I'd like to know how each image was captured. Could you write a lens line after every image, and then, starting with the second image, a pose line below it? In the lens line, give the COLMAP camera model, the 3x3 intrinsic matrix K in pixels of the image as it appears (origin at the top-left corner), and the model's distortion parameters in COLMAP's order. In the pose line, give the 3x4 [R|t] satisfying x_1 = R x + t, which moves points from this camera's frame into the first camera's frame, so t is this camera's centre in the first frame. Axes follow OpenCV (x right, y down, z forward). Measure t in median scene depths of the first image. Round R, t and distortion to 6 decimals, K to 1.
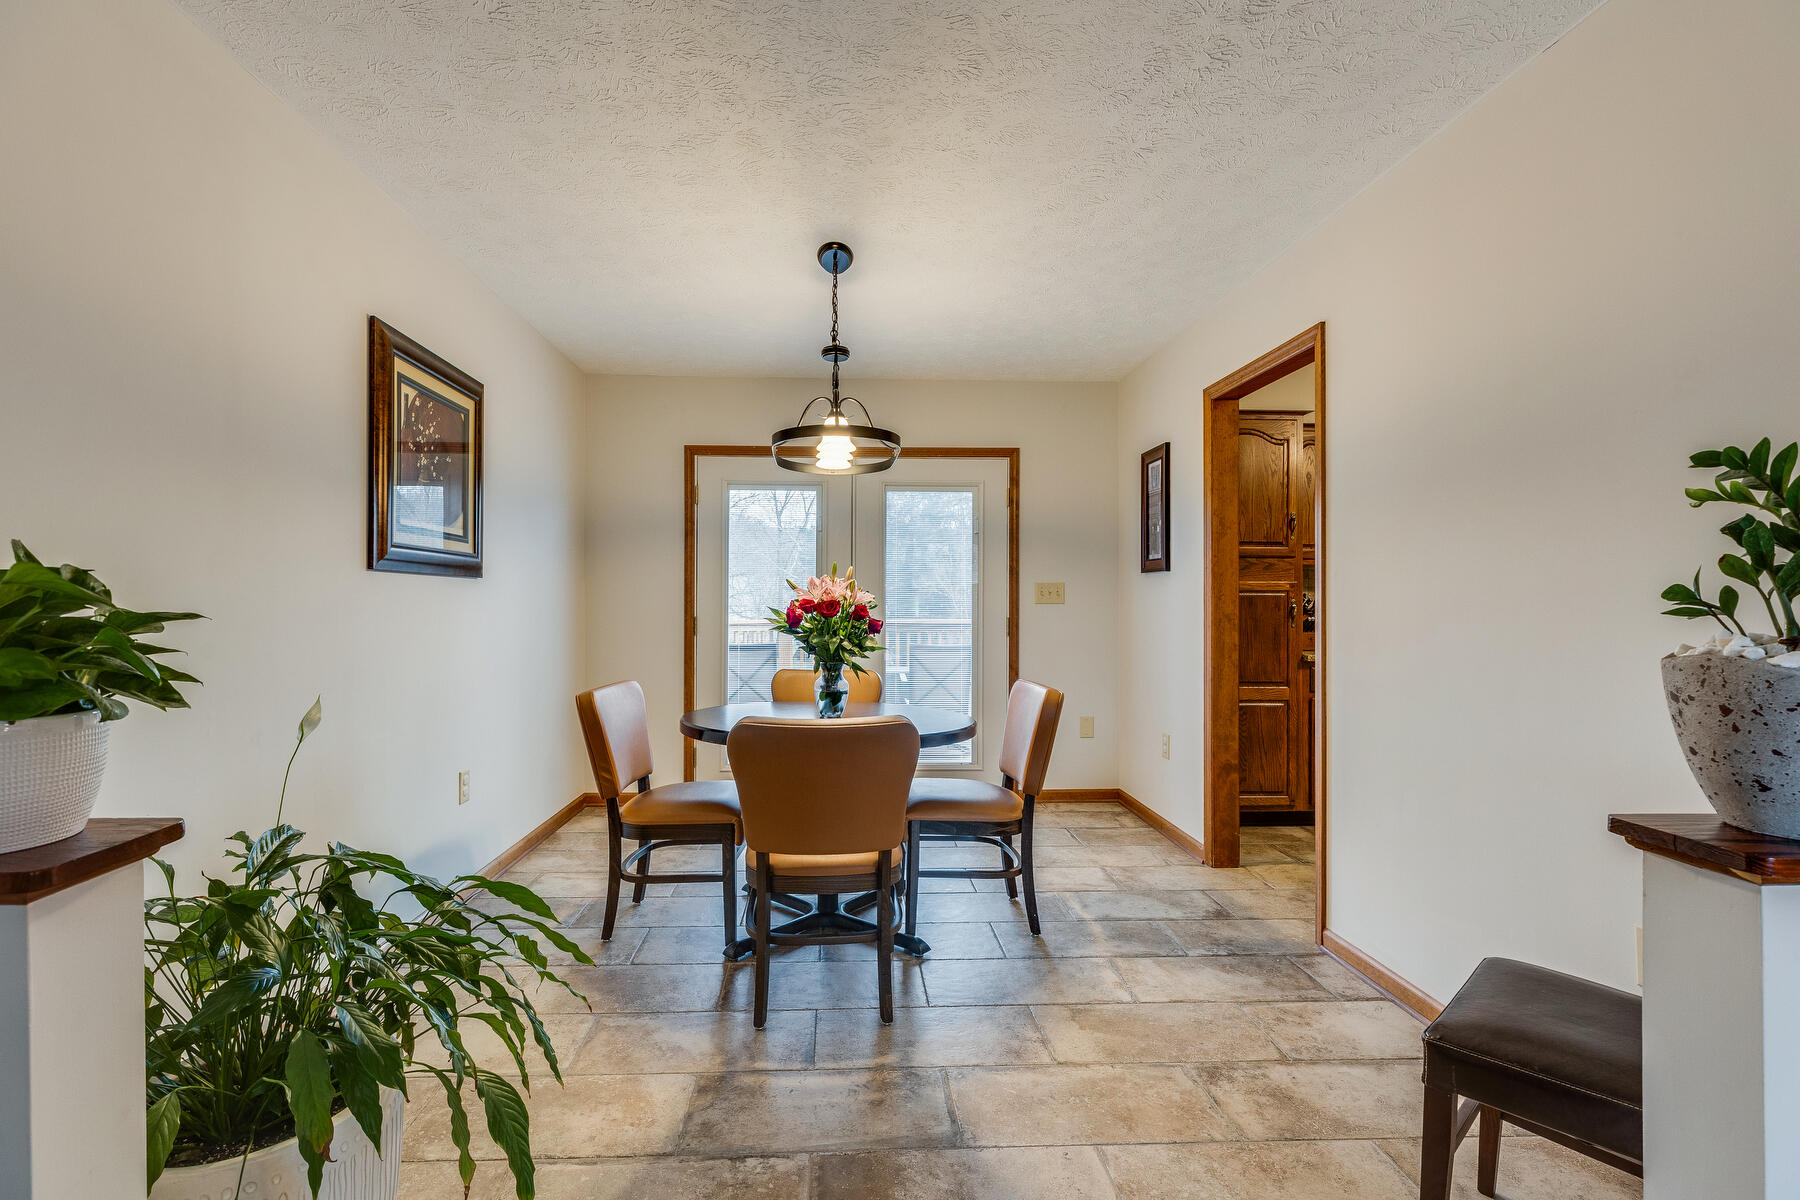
lens RADIAL K [[808.5, 0, 899.8], [0, 808.5, 596.8], [0, 0, 1]] dist [0.003921, 0.000391]
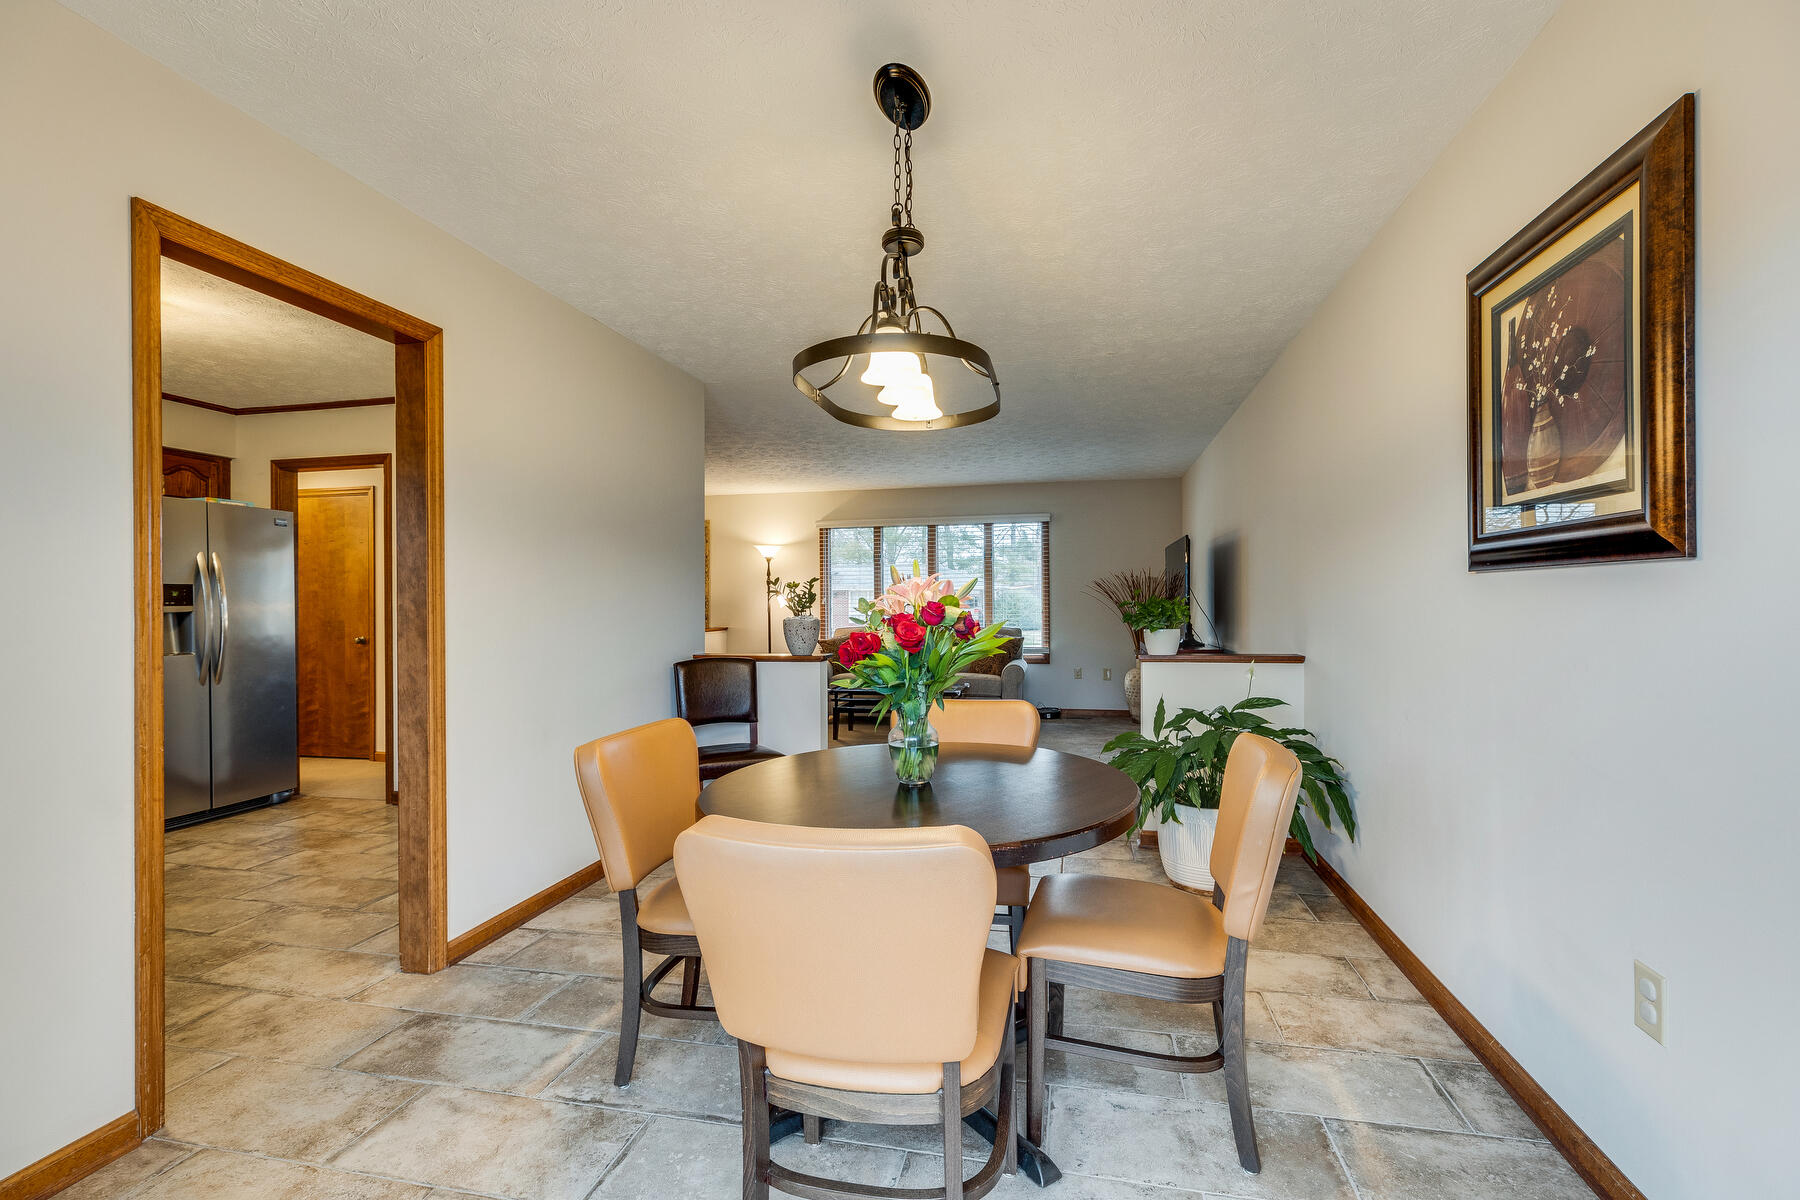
lens RADIAL K [[808.5, 0, 899.8], [0, 808.5, 596.8], [0, 0, 1]] dist [0.003921, 0.000391]
pose [[-0.965275, 0.009337, 0.261067, -0.241885], [0.004824, 0.999828, -0.017920, 0.000993], [-0.261190, -0.016038, -0.965154, 1.581859]]
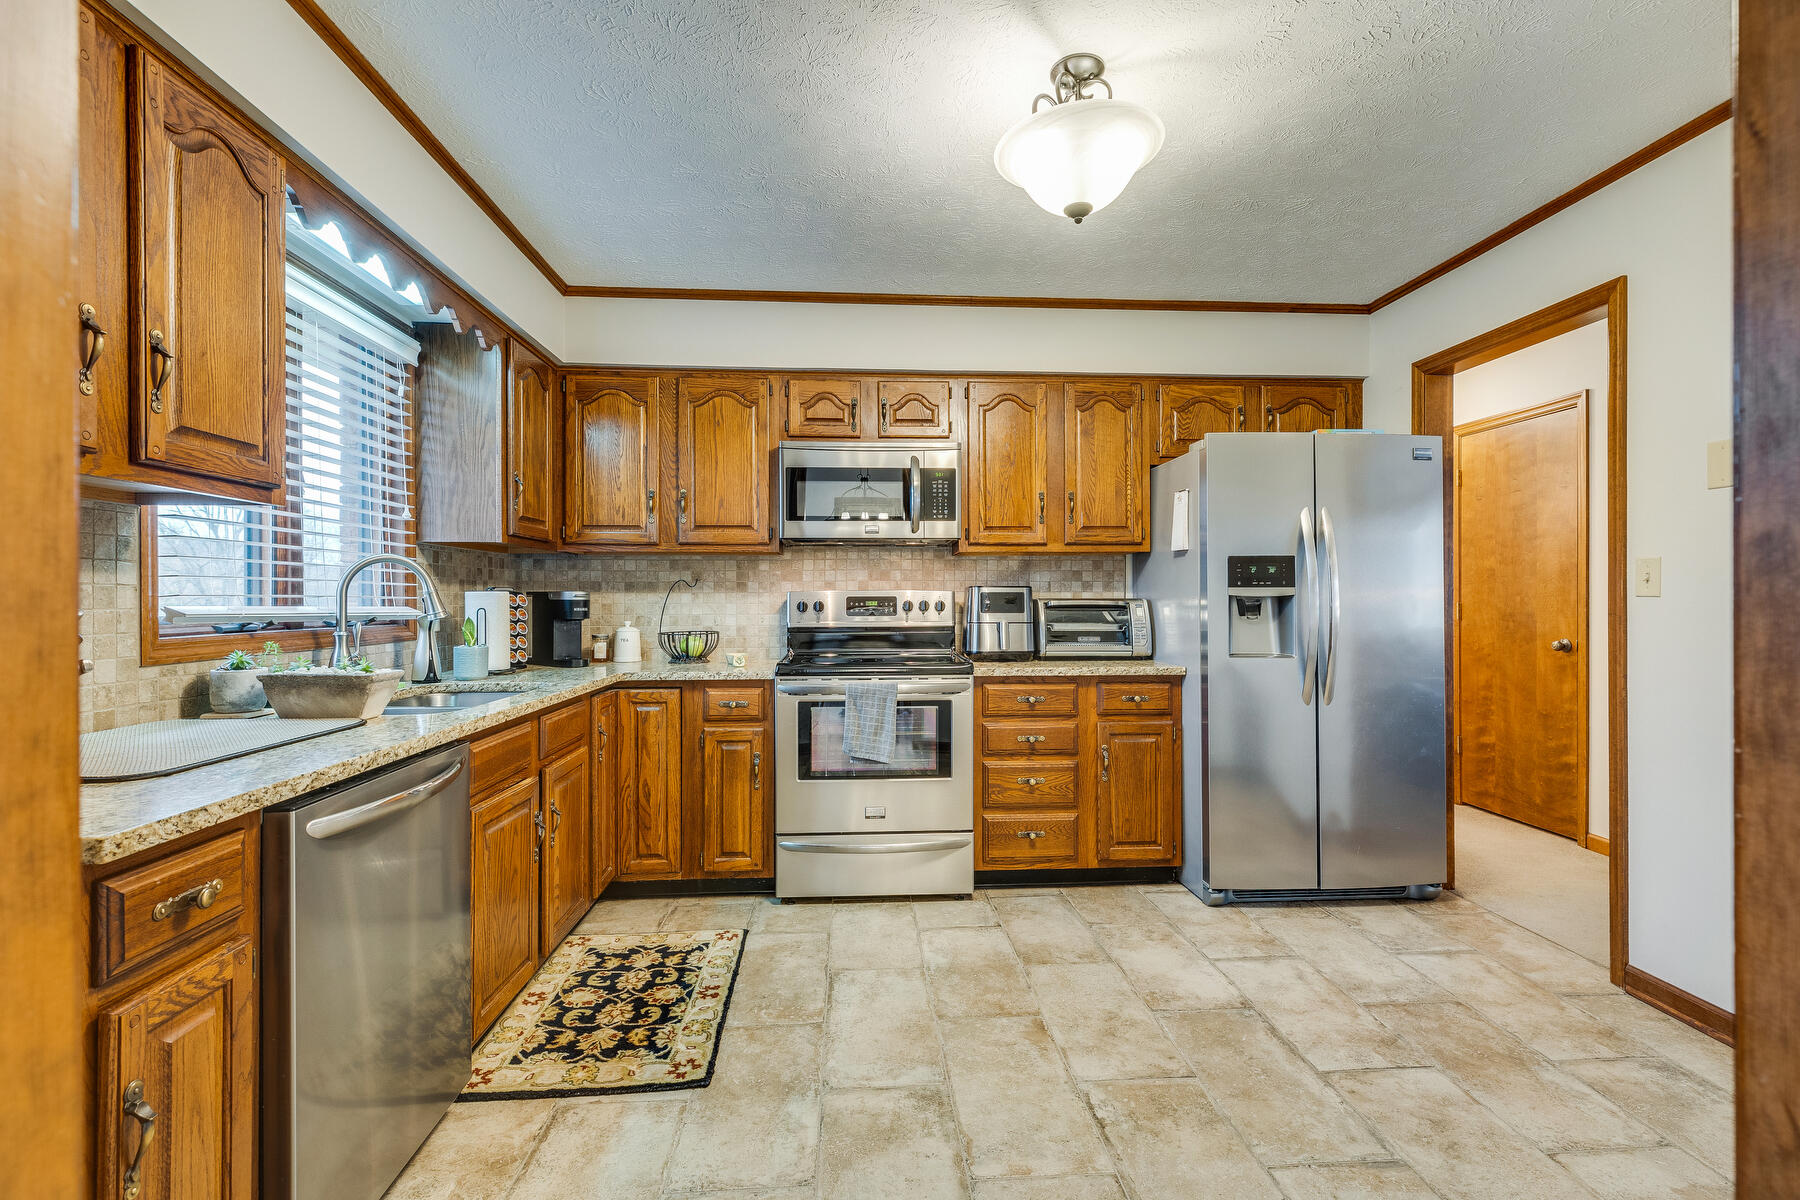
lens RADIAL K [[808.5, 0, 899.8], [0, 808.5, 596.8], [0, 0, 1]] dist [0.003921, 0.000391]
pose [[-0.025659, -0.000219, 0.999671, 0.355758], [-0.010108, 0.999949, -0.000040, 0.002173], [-0.999620, -0.010106, -0.025660, 1.040822]]
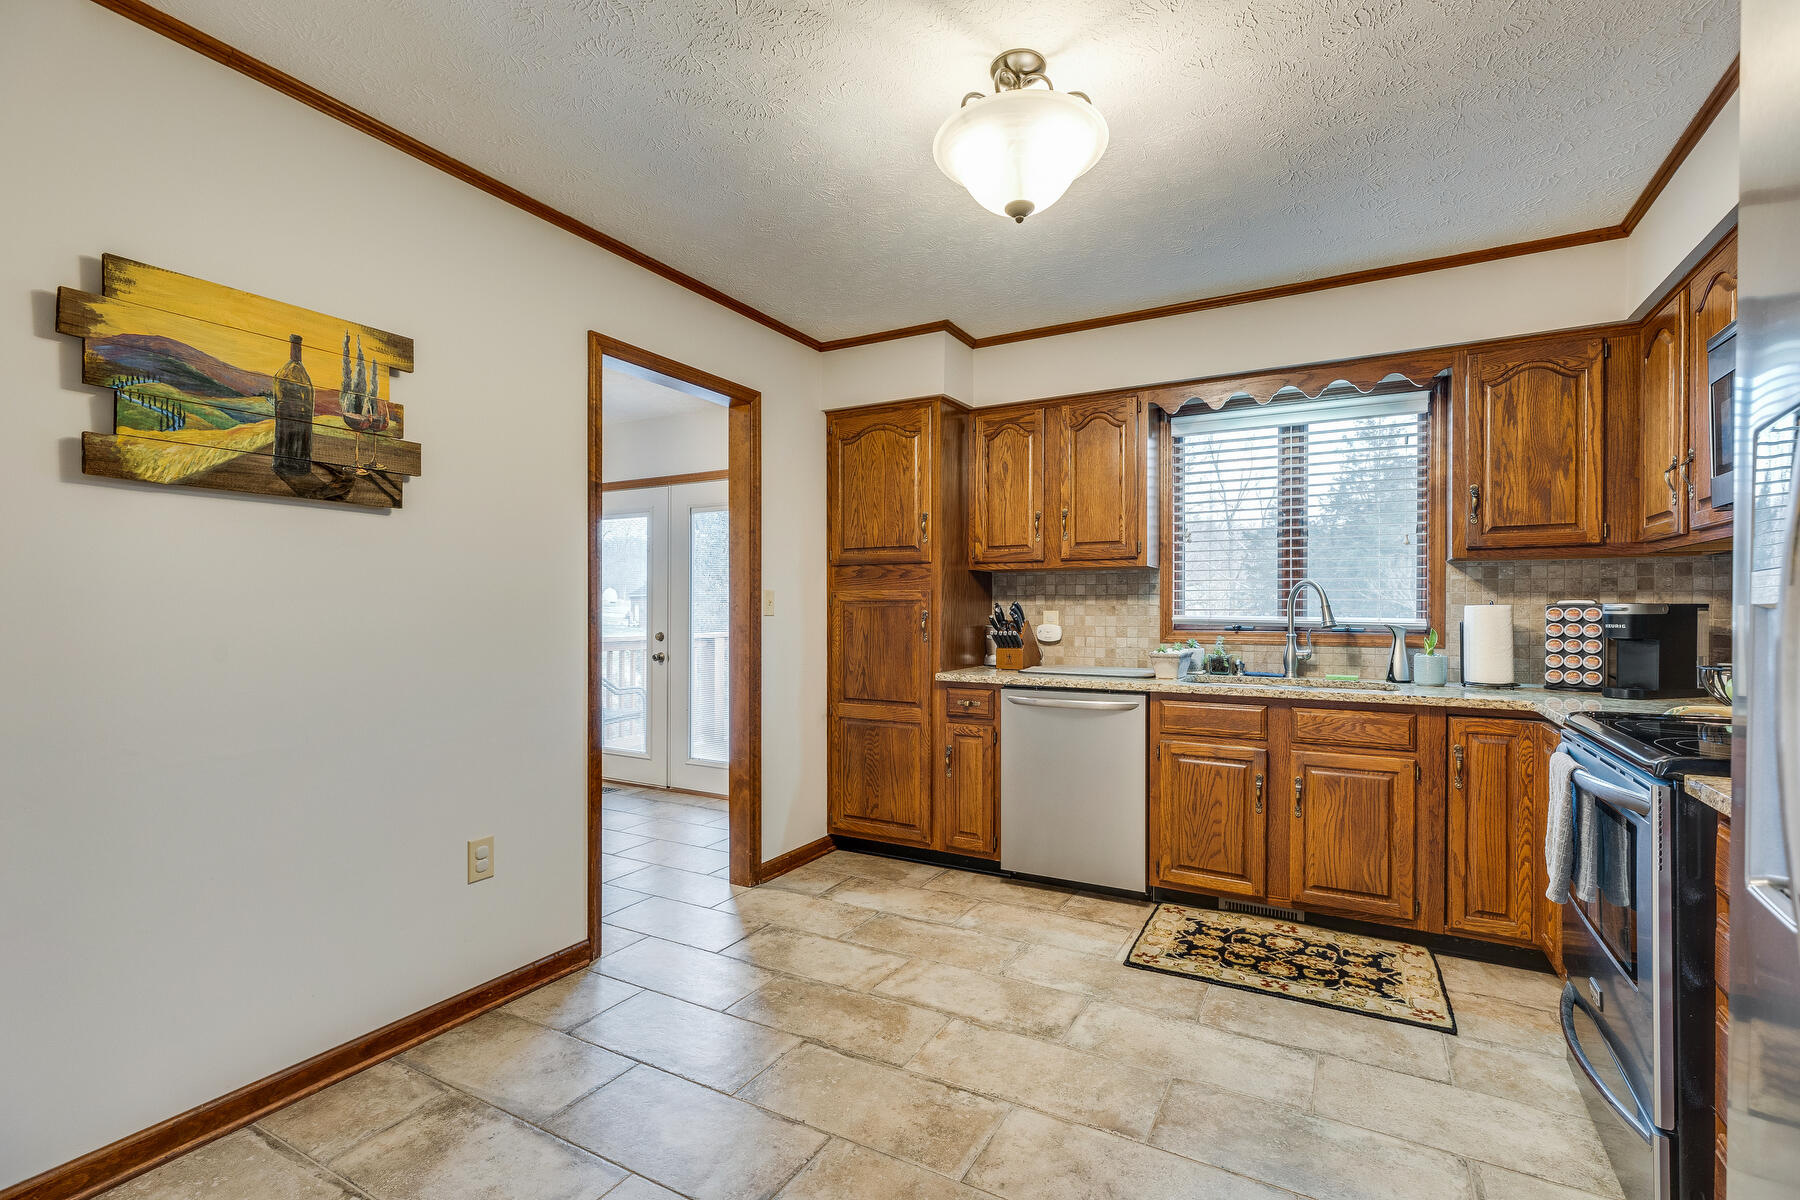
lens RADIAL K [[806.7, 0, 902.8], [0, 806.7, 612.4], [0, 0, 1]] dist [0.001075, -0.000078]
pose [[0.852321, 0.000671, -0.523019, 1.224976], [0.006822, 0.999900, 0.012400, -0.007225], [0.522975, -0.014137, 0.852231, 0.323776]]
